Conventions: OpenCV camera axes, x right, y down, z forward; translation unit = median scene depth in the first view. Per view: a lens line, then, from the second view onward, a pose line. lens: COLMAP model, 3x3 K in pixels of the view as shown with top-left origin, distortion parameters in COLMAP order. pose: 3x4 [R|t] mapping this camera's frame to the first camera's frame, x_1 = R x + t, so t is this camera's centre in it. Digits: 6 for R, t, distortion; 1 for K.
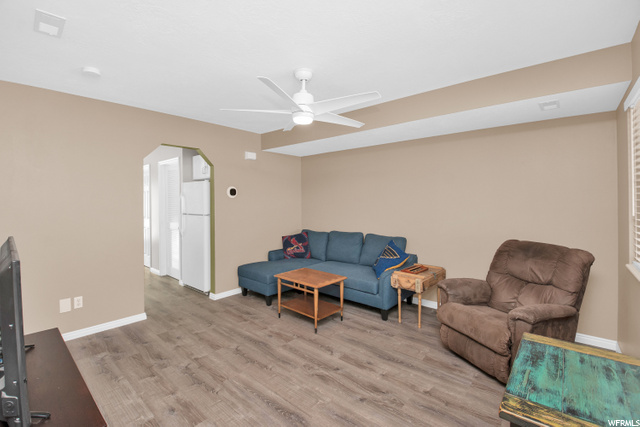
lens RADIAL K [[289.0, 0, 310.0], [0, 289.0, 203.9], [0, 0, 1]] dist [-0.010143, -0.002214]
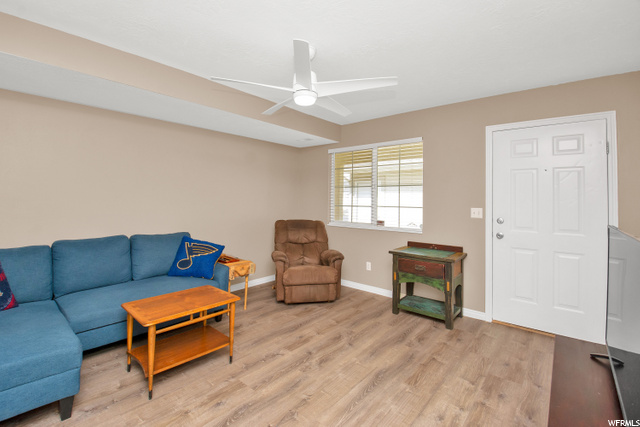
lens RADIAL K [[289.0, 0, 320.1], [0, 289.0, 196.4], [0, 0, 1]] dist [-0.010143, -0.002214]
pose [[-0.031553, 0.014284, 0.999400, -0.910969], [-0.001065, 0.999897, -0.014324, 0.025487], [-0.999502, -0.001517, -0.031534, 0.954788]]
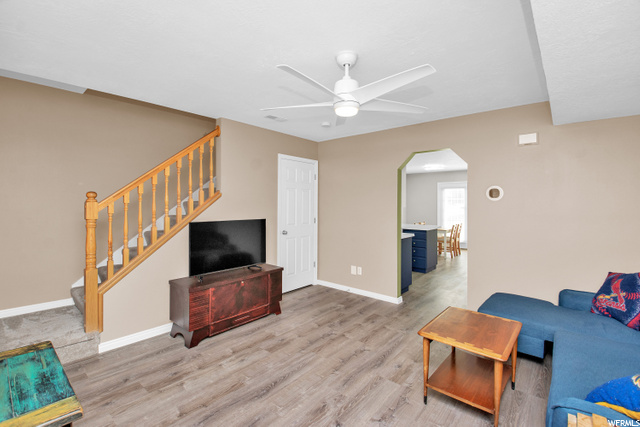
lens RADIAL K [[289.0, 0, 323.5], [0, 289.0, 199.8], [0, 0, 1]] dist [-0.010143, -0.002214]
pose [[0.027176, -0.007552, -0.999602, 0.827227], [-0.014281, 0.999866, -0.007942, -0.018056], [0.999529, 0.014491, 0.027064, 0.892694]]
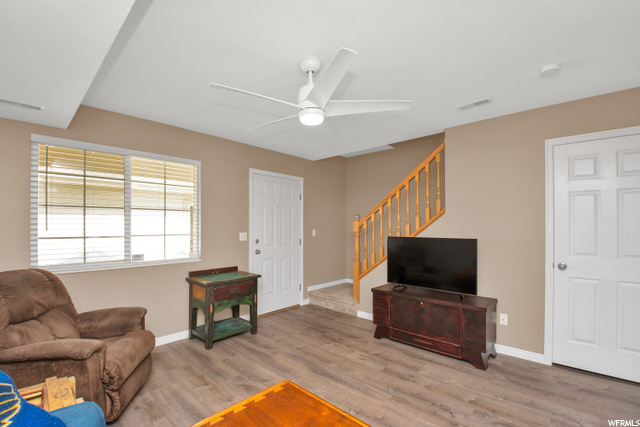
lens RADIAL K [[289.0, 0, 306.3], [0, 289.0, 224.8], [0, 0, 1]] dist [-0.010143, -0.002214]
pose [[-0.999342, 0.003271, 0.036114, -0.033710], [0.003690, 0.999927, 0.011548, -0.000082], [-0.036074, 0.011673, -0.999281, 1.796489]]
